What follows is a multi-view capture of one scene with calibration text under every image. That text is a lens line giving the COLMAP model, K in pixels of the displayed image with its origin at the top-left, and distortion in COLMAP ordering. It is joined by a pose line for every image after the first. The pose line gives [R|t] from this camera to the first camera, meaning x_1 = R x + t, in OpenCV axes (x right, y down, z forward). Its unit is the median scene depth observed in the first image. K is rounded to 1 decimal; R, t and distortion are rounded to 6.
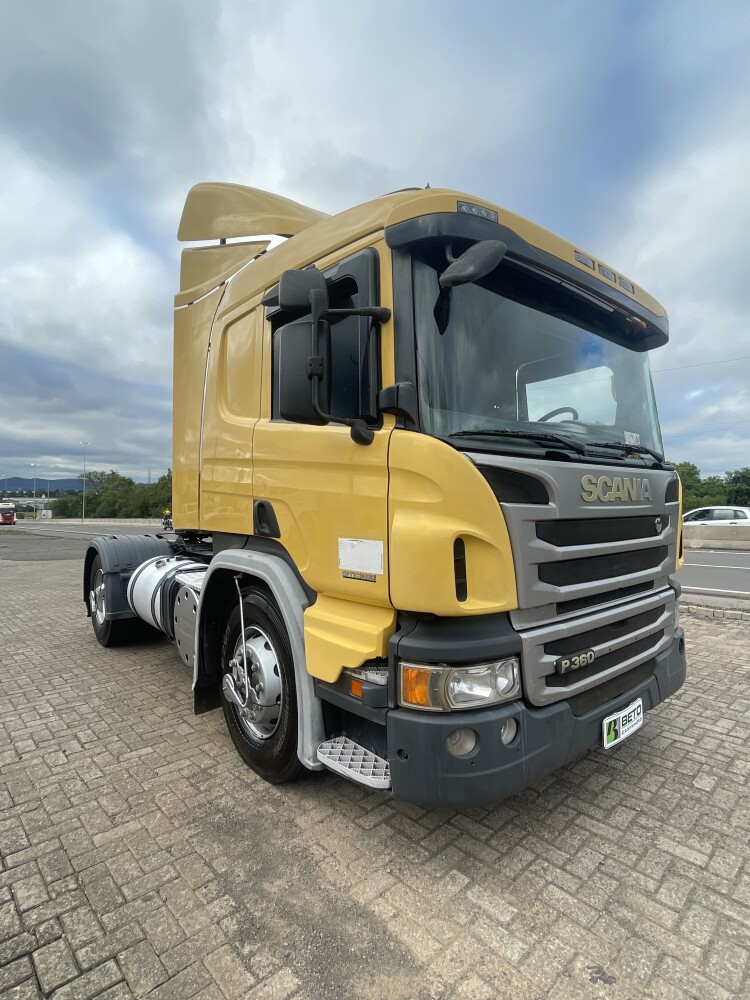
lens RADIAL K [[505.9, 0, 377.8], [0, 505.9, 499.6], [0, 0, 1]] dist [-0.004119, 0.001054]
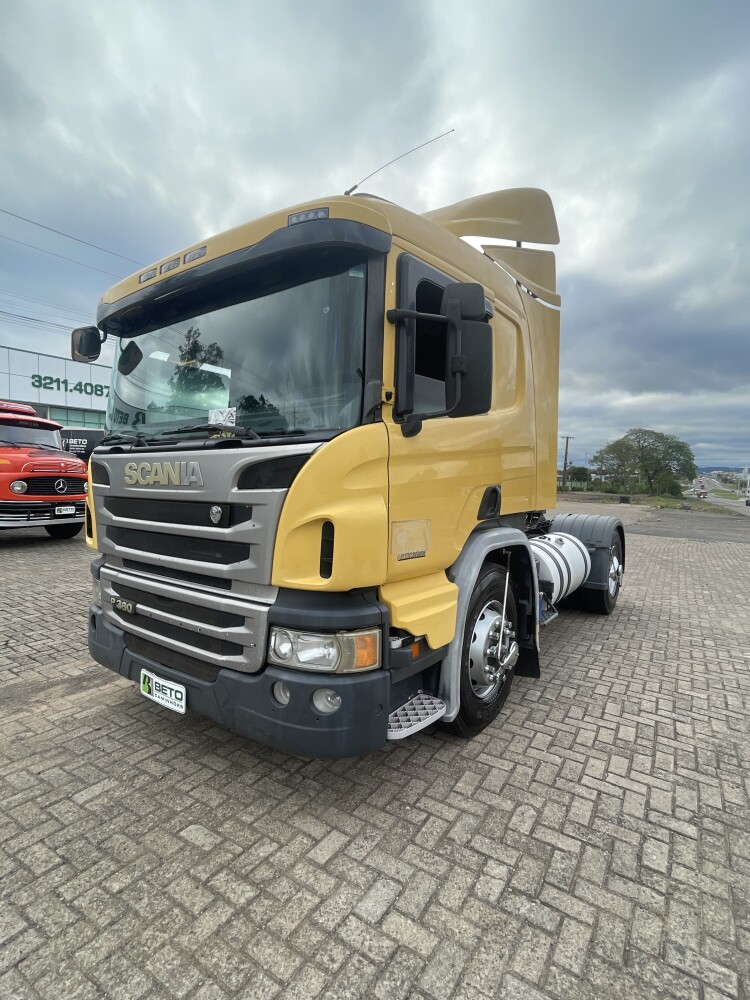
lens RADIAL K [[480.3, 0, 379.3], [0, 480.3, 498.6], [0, 0, 1]] dist [-0.004568, 0.000810]
pose [[0.250132, 0.044826, -0.967173, 1.606487], [-0.005074, 0.998975, 0.044987, -0.016033], [0.968198, -0.006345, 0.250103, 1.220616]]
